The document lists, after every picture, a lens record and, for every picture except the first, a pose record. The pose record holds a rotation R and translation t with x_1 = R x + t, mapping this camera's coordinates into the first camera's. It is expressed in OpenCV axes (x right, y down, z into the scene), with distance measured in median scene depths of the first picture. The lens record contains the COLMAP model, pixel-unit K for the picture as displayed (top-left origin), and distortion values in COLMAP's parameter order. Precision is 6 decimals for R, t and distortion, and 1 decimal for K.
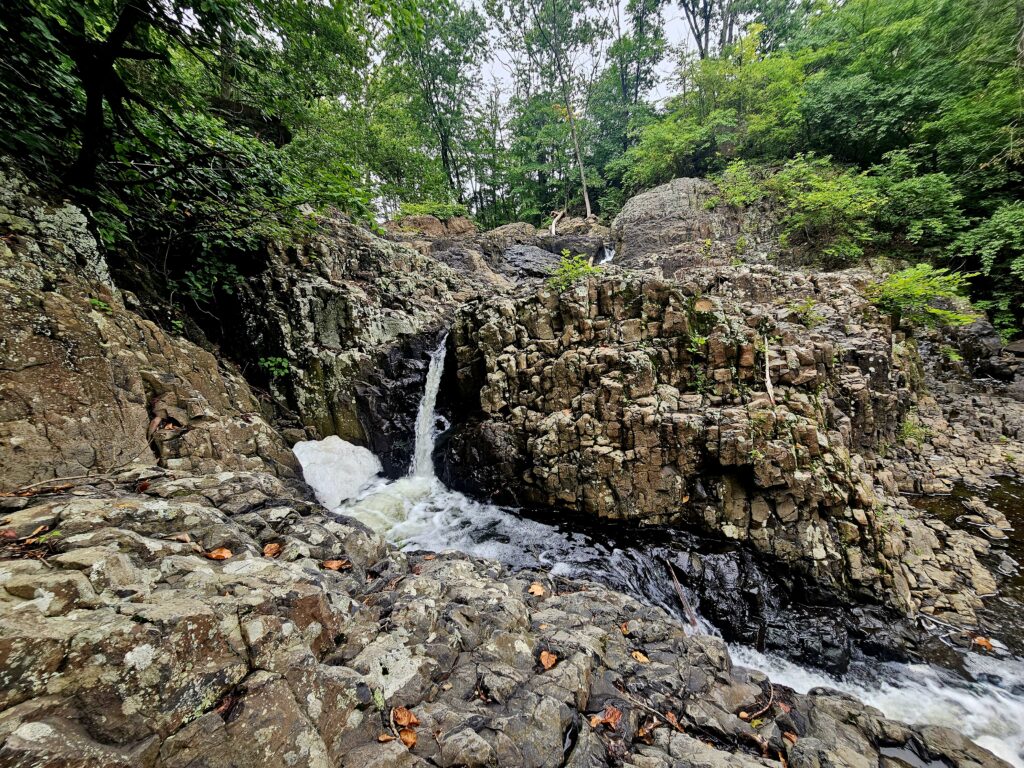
lens RADIAL K [[416.3, 0, 511.4], [0, 416.3, 387.6], [0, 0, 1]] dist [-0.000128, -0.000533]
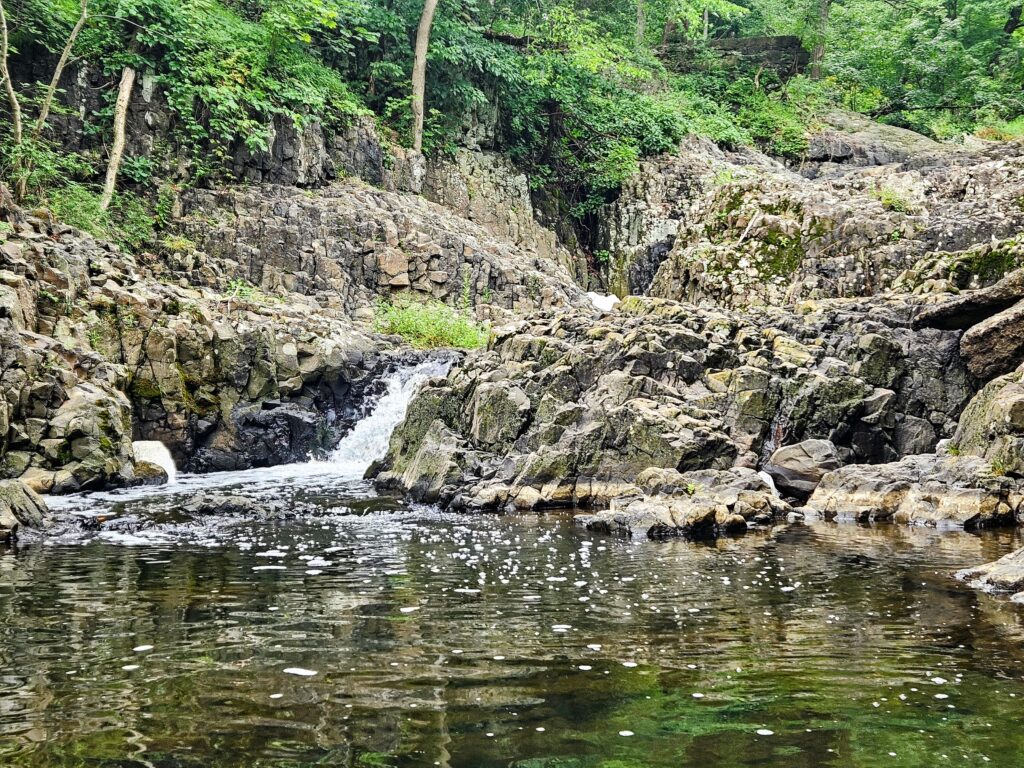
lens RADIAL K [[1340.4, 0, 516.5], [0, 1340.4, 386.8], [0, 0, 1]] dist [0.071562, 0.000000]
pose [[0.533734, 0.040610, -0.844677, 4.720558], [-0.196307, 0.977511, -0.077045, 1.173965], [0.822552, 0.206937, 0.529703, -2.479743]]
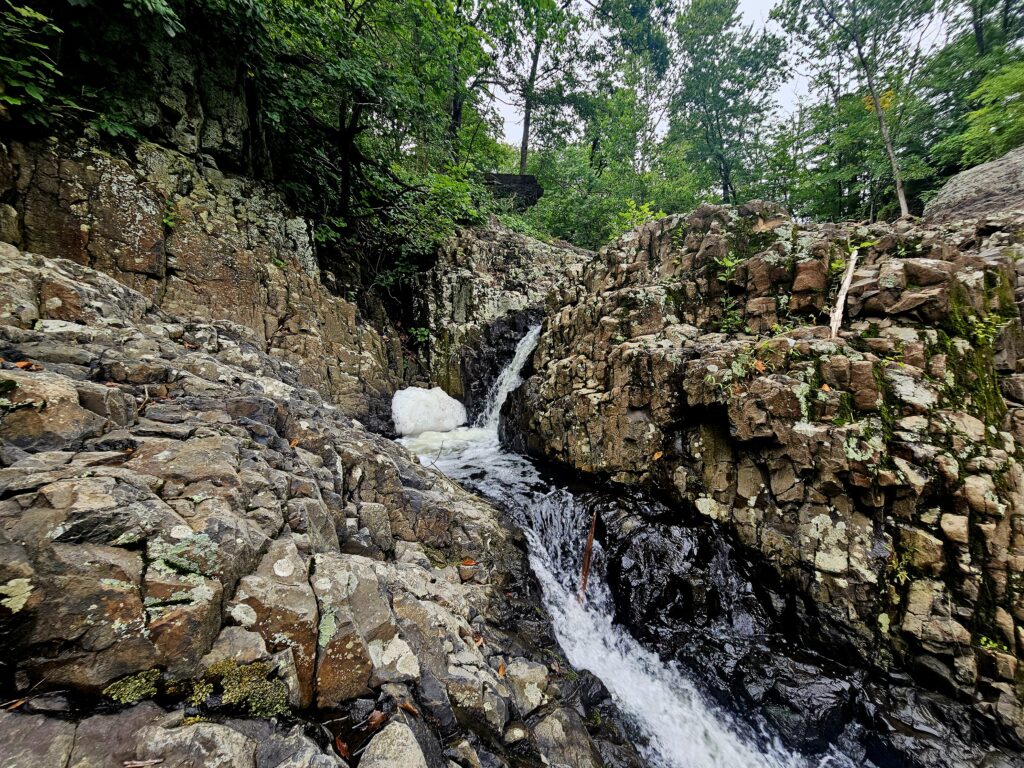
lens RADIAL K [[416.3, 0, 520.7], [0, 416.3, 388.1], [0, 0, 1]] dist [-0.000128, -0.000533]
pose [[0.798359, 0.062609, -0.598918, 0.617406], [-0.131395, 0.988727, -0.071792, 0.216218], [0.587672, 0.136010, 0.797586, 0.206008]]
